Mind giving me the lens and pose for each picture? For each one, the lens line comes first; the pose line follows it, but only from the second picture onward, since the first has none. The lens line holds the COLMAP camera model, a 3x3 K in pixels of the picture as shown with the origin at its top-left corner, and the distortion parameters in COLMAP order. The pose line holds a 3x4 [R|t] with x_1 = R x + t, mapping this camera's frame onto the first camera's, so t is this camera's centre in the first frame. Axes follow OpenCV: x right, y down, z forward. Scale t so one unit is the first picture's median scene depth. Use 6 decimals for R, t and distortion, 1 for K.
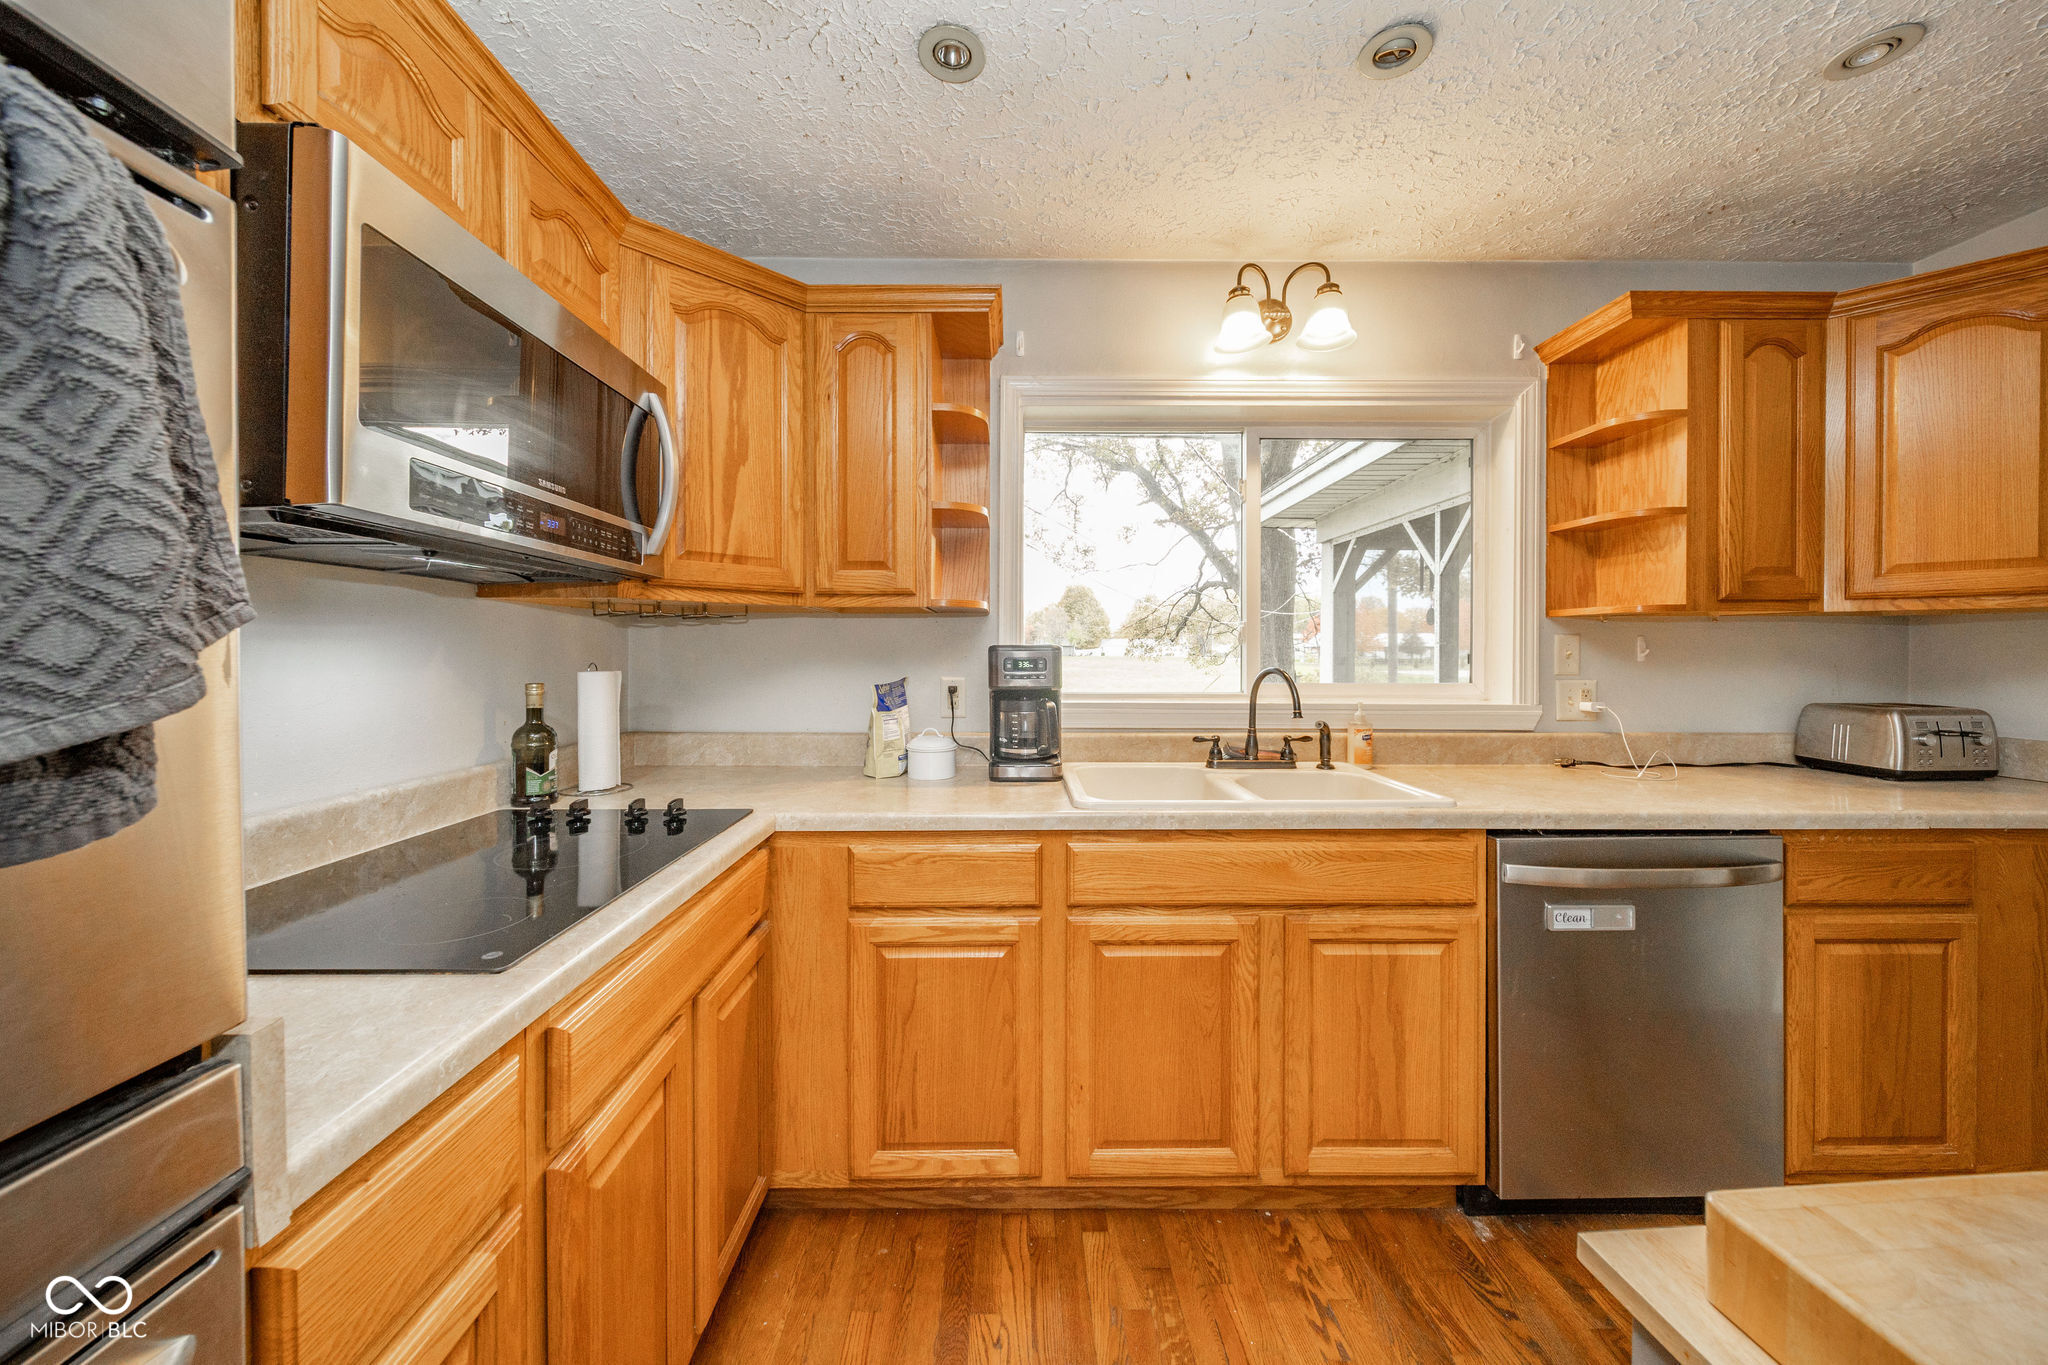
lens RADIAL K [[751.2, 0, 1019.5], [0, 751.2, 656.4], [0, 0, 1]] dist [-0.001551, -0.000289]
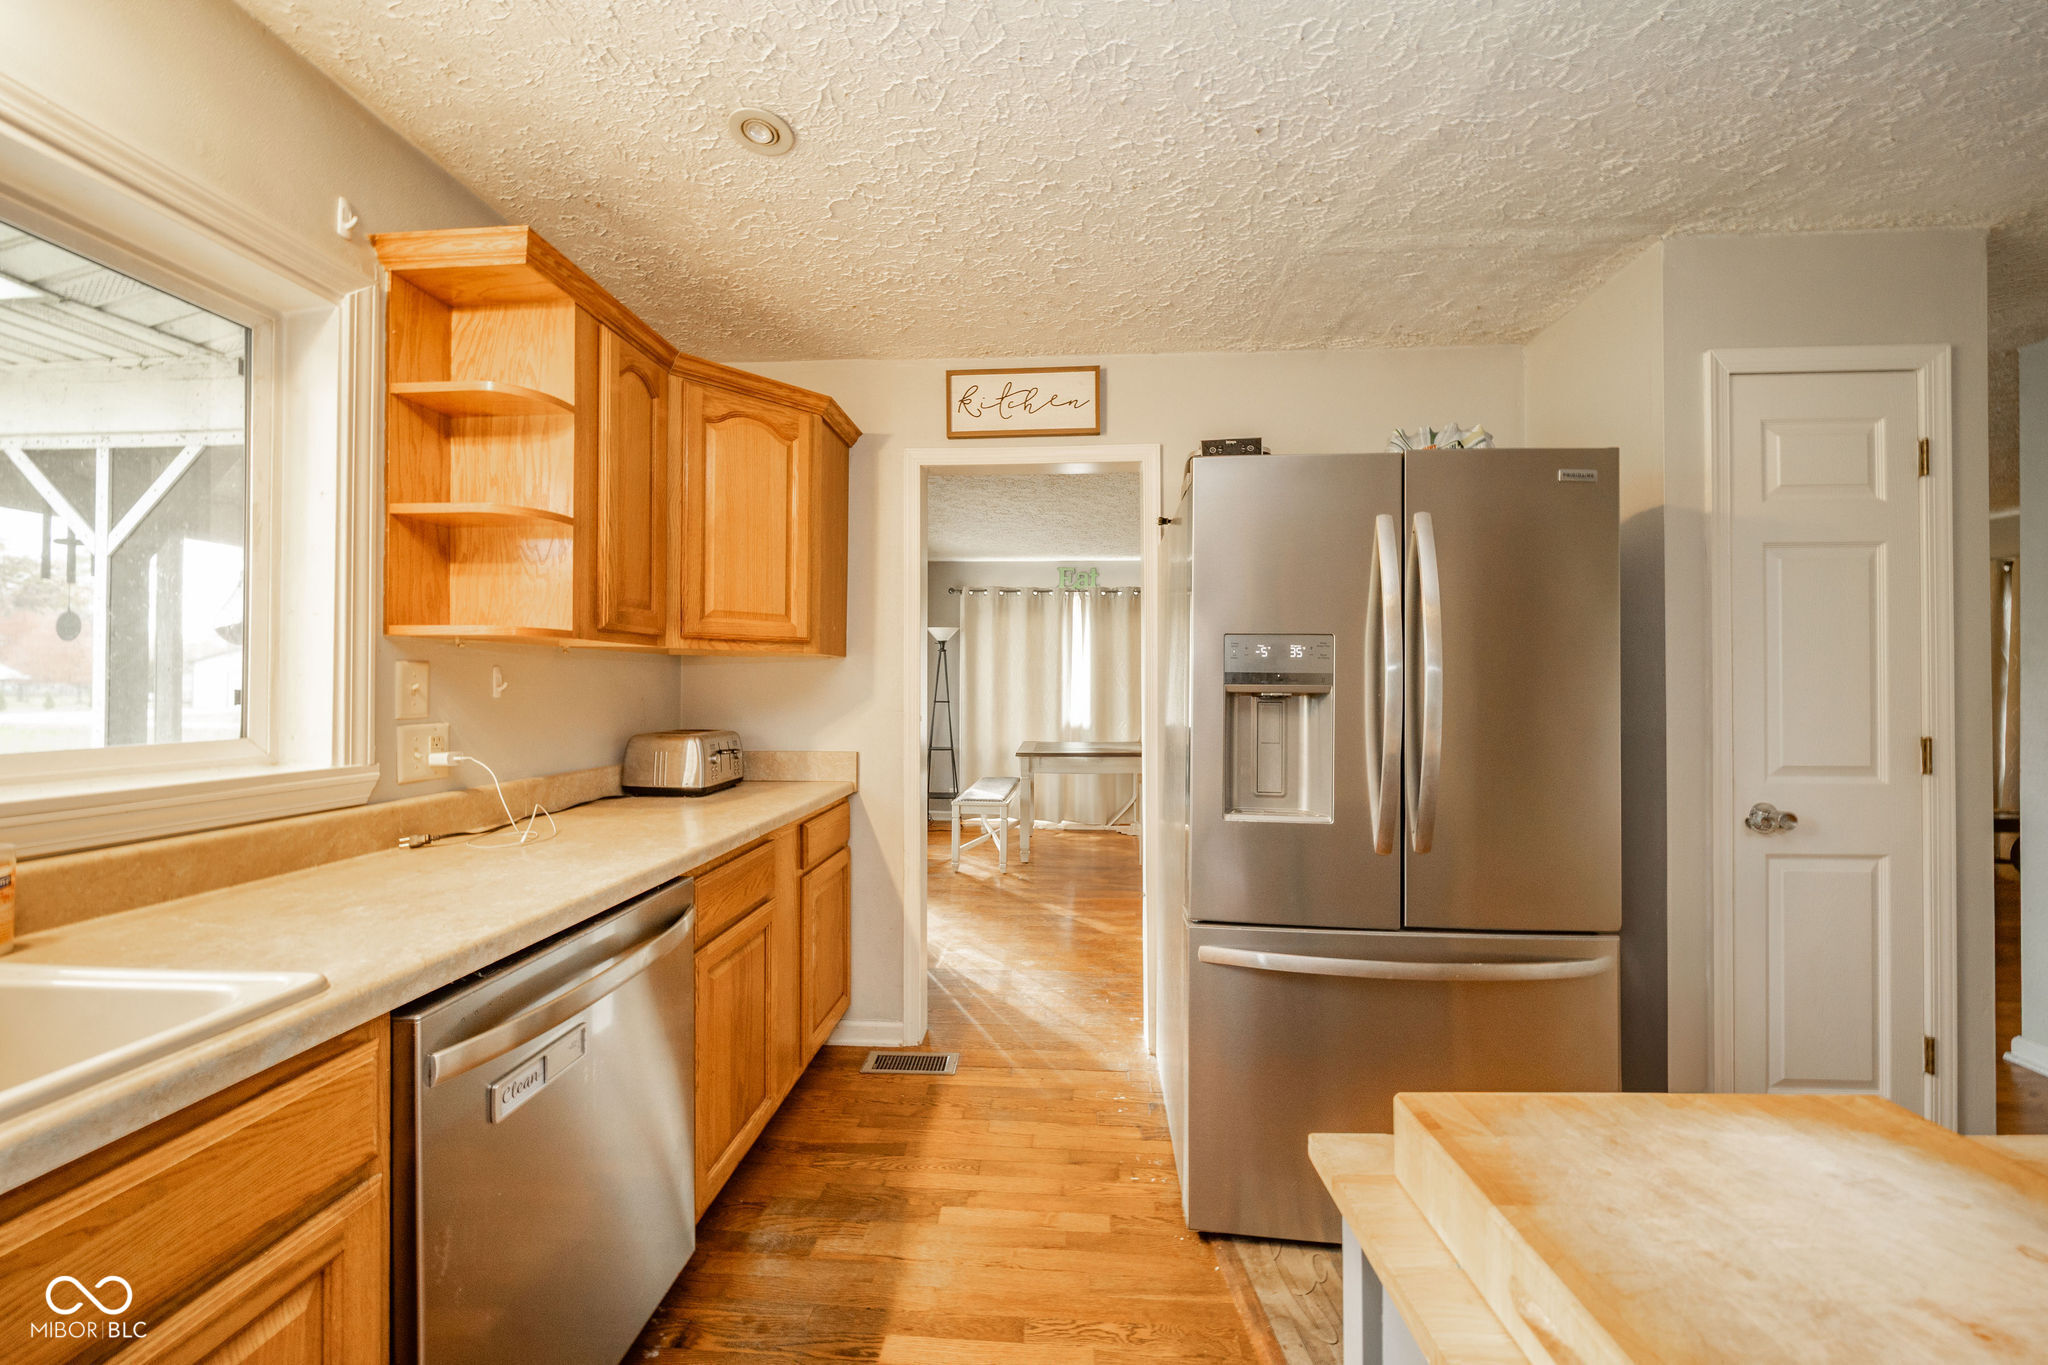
lens RADIAL K [[712.8, 0, 1024.8], [0, 712.8, 680.0], [0, 0, 1]] dist [-0.000967, -0.000297]
pose [[0.086279, 0.009283, 0.996228, 0.109662], [0.007597, 0.999921, -0.009975, 0.000006], [-0.996242, 0.008429, 0.086202, 0.385206]]
